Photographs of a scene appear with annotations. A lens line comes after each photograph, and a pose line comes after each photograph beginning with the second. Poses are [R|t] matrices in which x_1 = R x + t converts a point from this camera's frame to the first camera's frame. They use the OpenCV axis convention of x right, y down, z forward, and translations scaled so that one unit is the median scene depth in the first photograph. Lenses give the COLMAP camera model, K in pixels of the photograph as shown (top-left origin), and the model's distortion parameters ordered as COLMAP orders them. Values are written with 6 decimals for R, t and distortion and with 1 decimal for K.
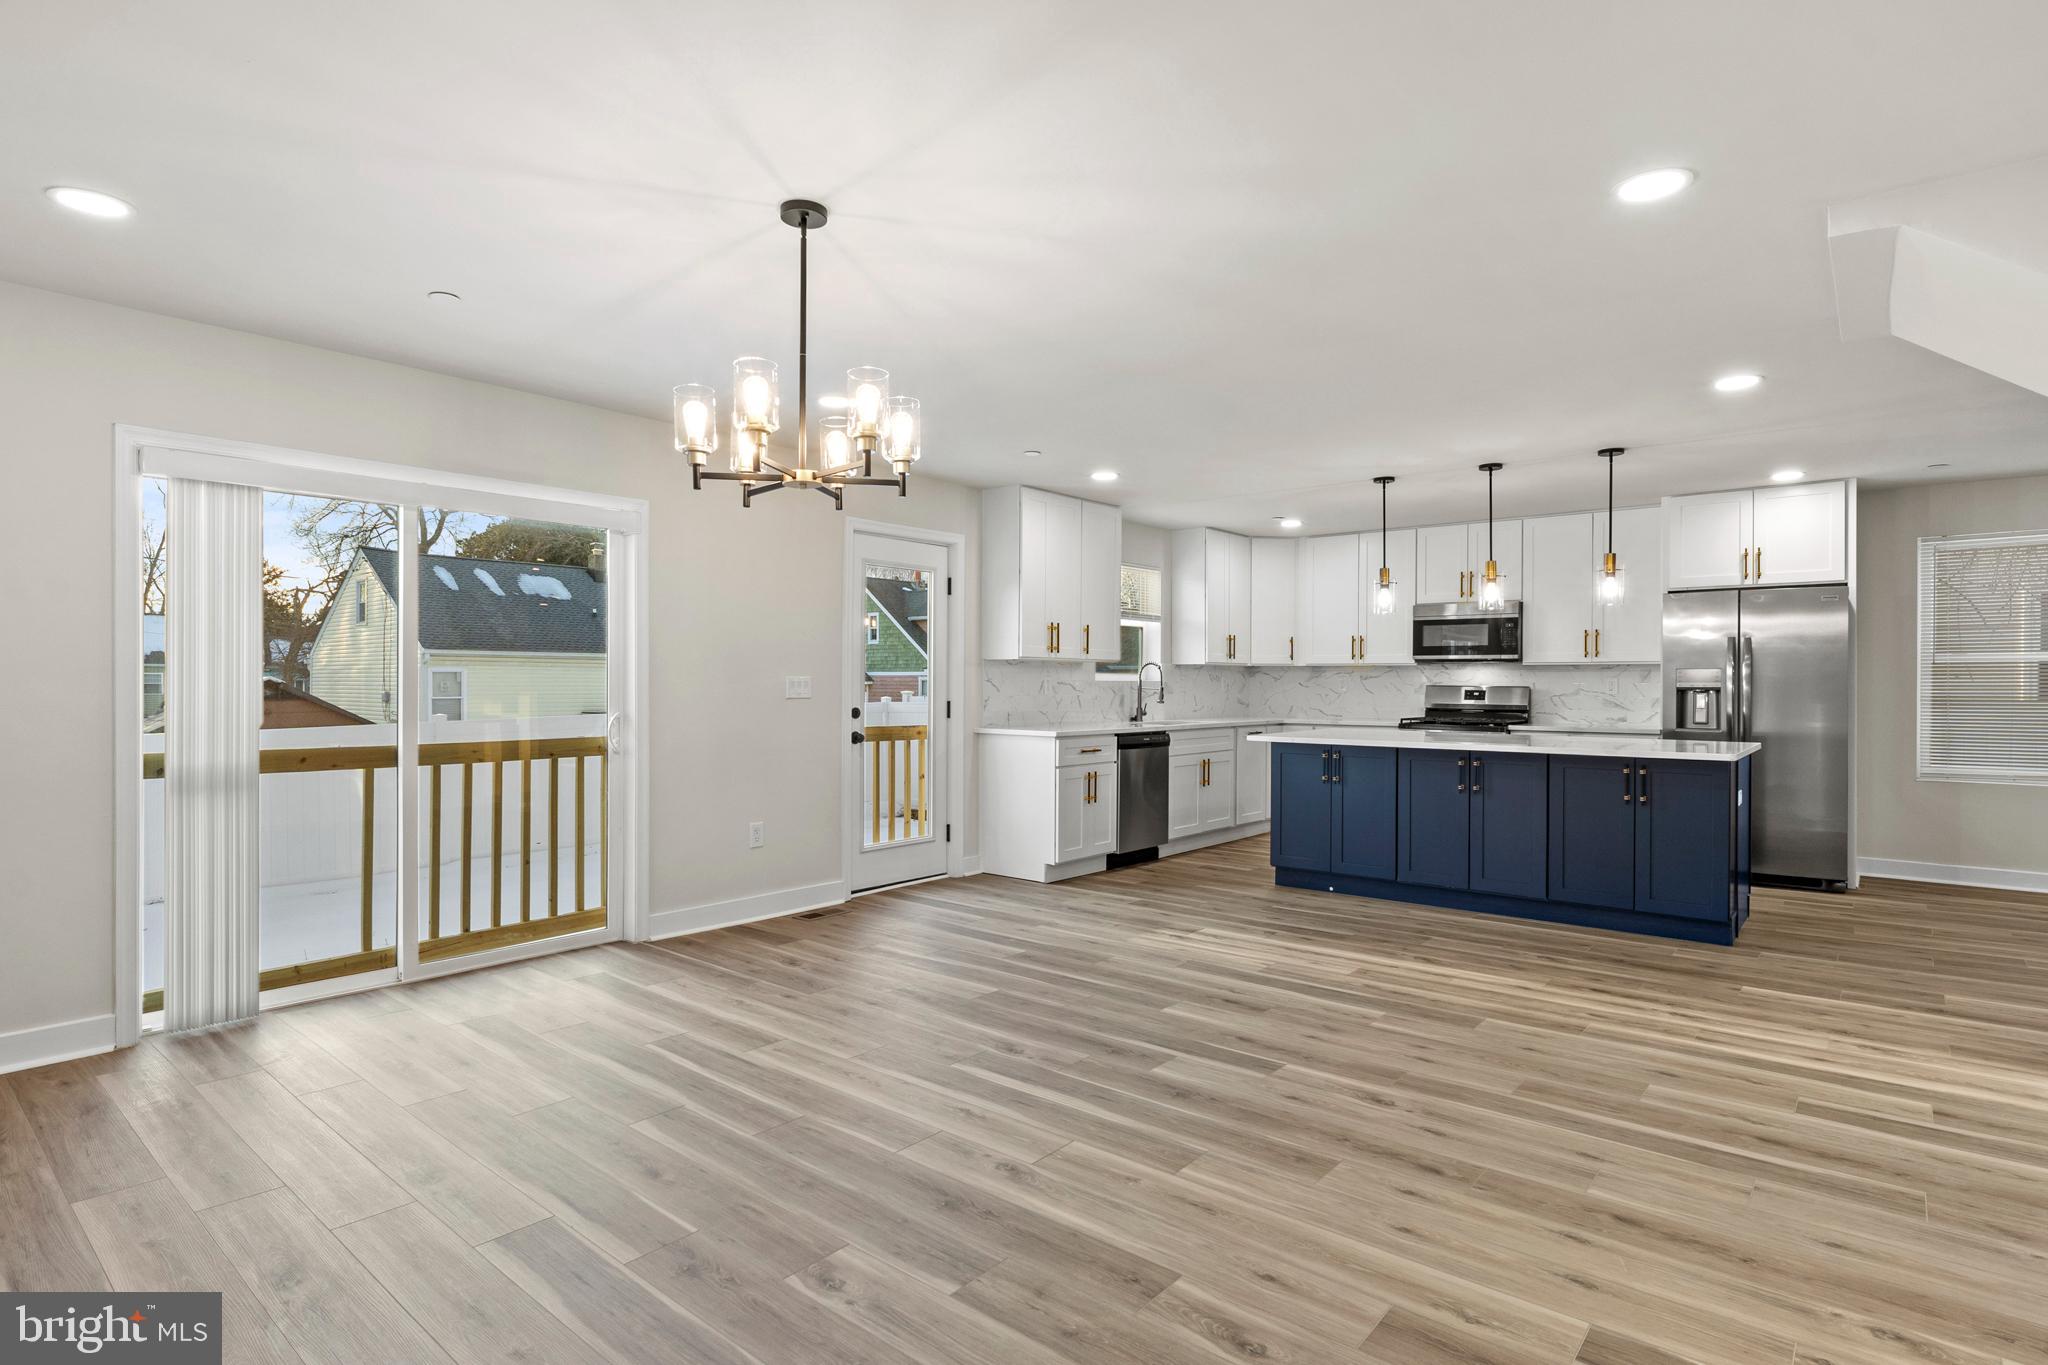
lens RADIAL K [[1056.1, 0, 1007.9], [0, 1056.1, 698.1], [0, 0, 1]] dist [-0.010871, 0.004229]
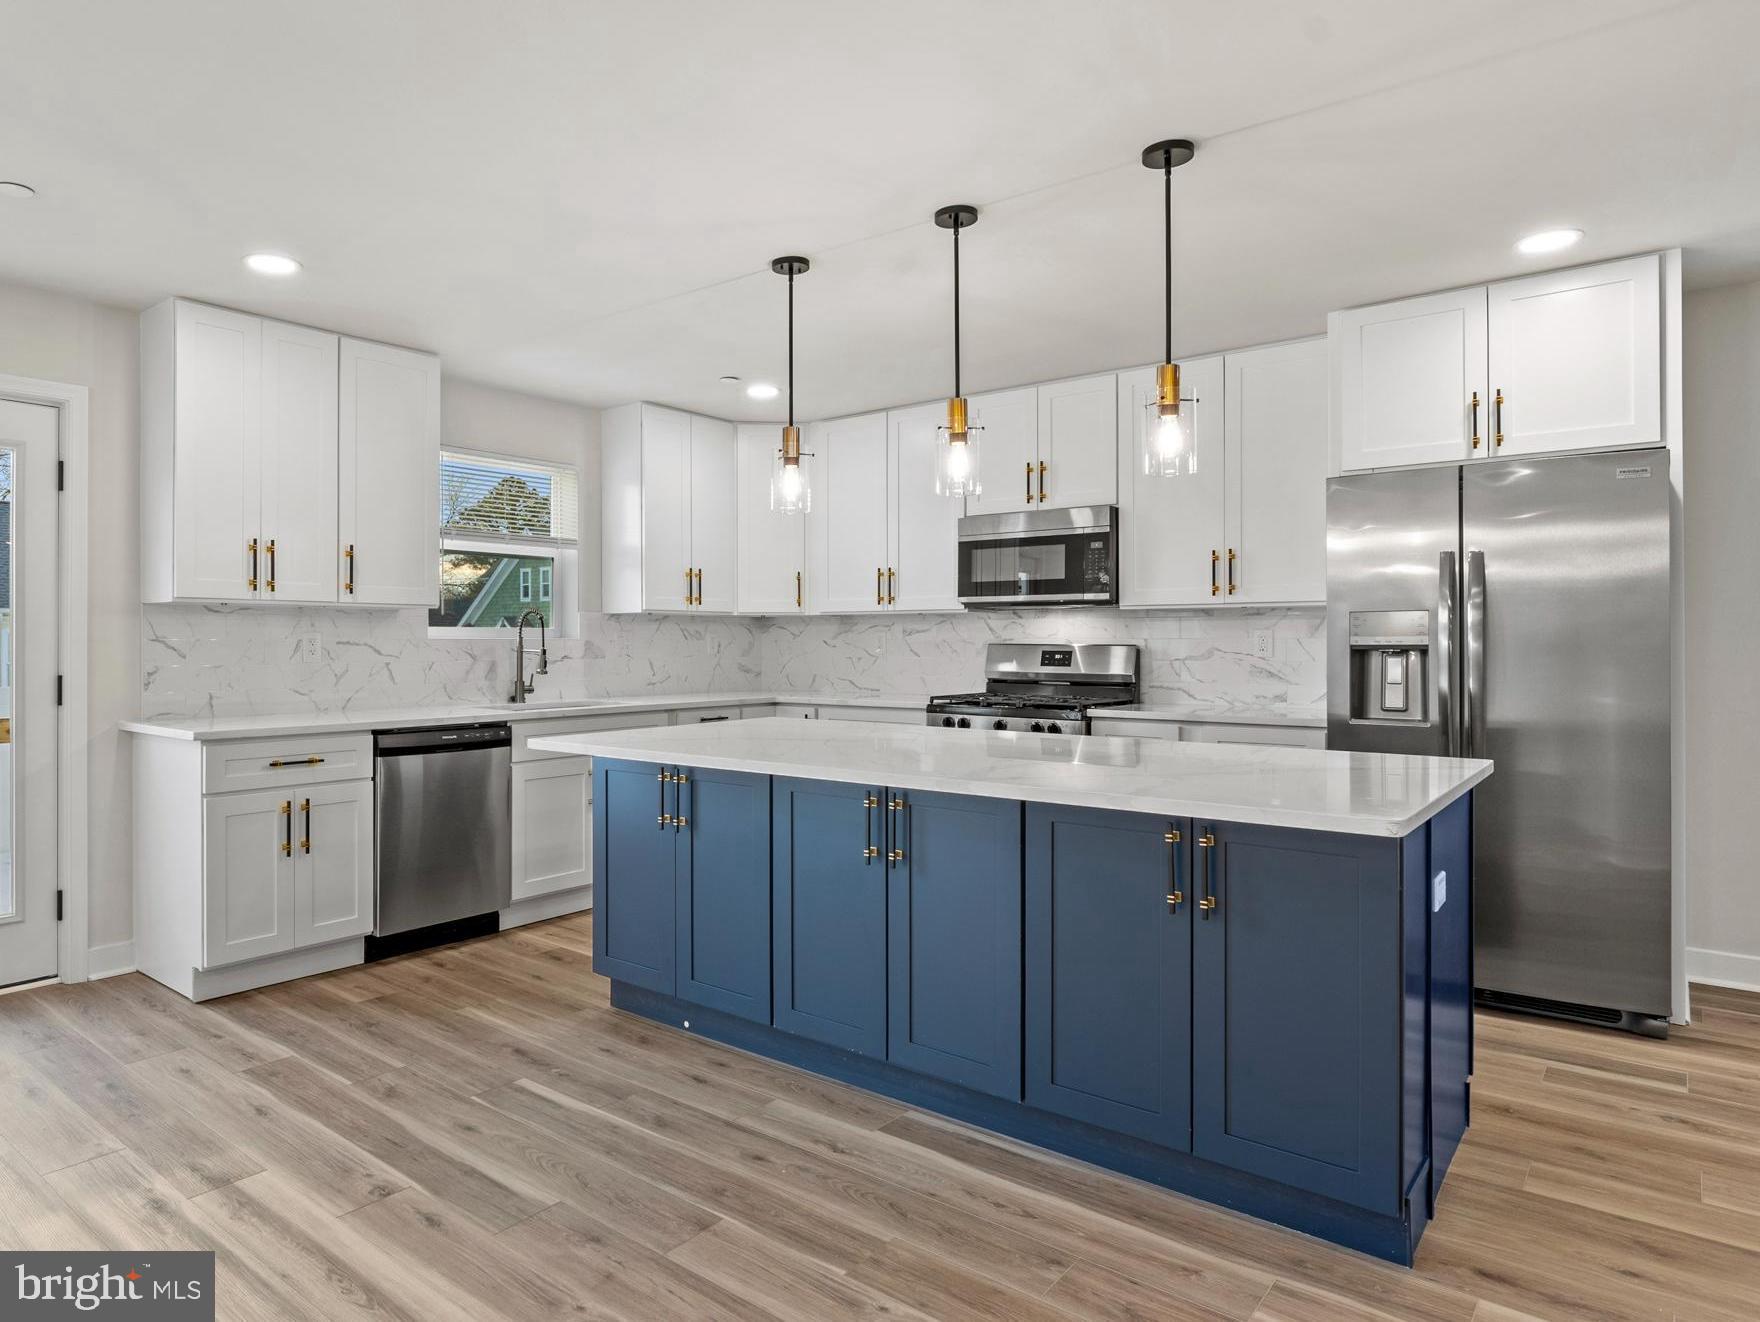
lens RADIAL K [[924.8, 0, 865.5], [0, 924.8, 647.5], [0, 0, 1]] dist [-0.001219, -0.000517]
pose [[0.999661, -0.004722, -0.025614, 0.385024], [0.004555, 0.999968, -0.006579, -0.007026], [0.025644, 0.006460, 0.999650, 0.495814]]
